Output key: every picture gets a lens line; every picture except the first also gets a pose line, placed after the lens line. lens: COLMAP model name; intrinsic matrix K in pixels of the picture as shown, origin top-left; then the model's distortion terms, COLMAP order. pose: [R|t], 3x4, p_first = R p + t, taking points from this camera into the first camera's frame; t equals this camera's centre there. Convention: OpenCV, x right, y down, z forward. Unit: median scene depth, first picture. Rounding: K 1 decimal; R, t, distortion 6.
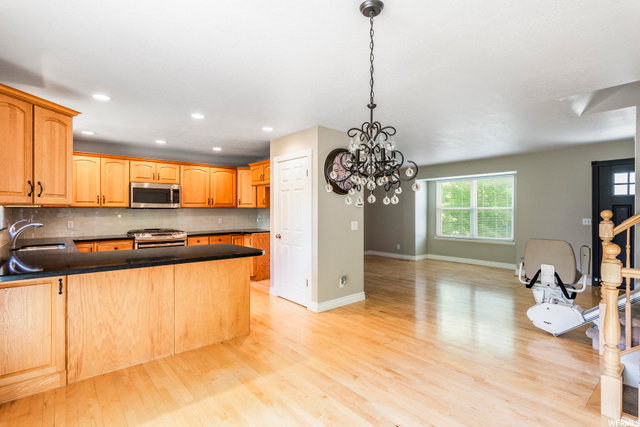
lens RADIAL K [[317.7, 0, 322.0], [0, 317.7, 211.8], [0, 0, 1]] dist [0.001689, 0.001208]
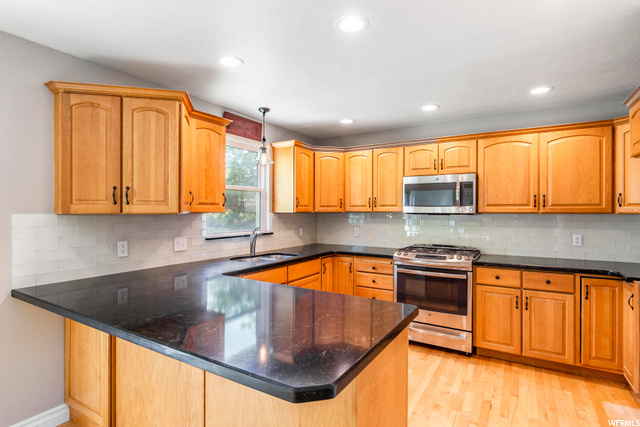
lens RADIAL K [[331.5, 0, 321.7], [0, 331.5, 210.5], [0, 0, 1]] dist [-0.011988, 0.000775]
pose [[0.299501, 0.002685, -0.954092, 0.050028], [-0.007487, 0.999972, 0.000464, -0.017232], [0.954067, 0.007005, 0.299513, 0.606471]]
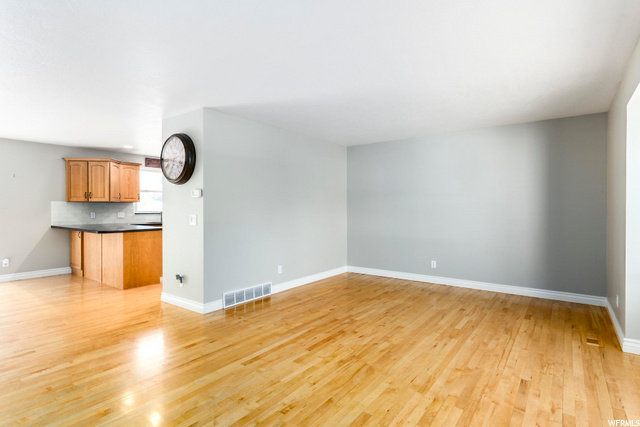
lens RADIAL K [[317.7, 0, 343.3], [0, 317.7, 208.9], [0, 0, 1]] dist [0.001689, 0.001208]
pose [[0.249654, 0.004281, -0.968326, 0.980696], [-0.002444, 0.999990, 0.003791, 0.010466], [0.968332, 0.001420, 0.249662, 1.126173]]
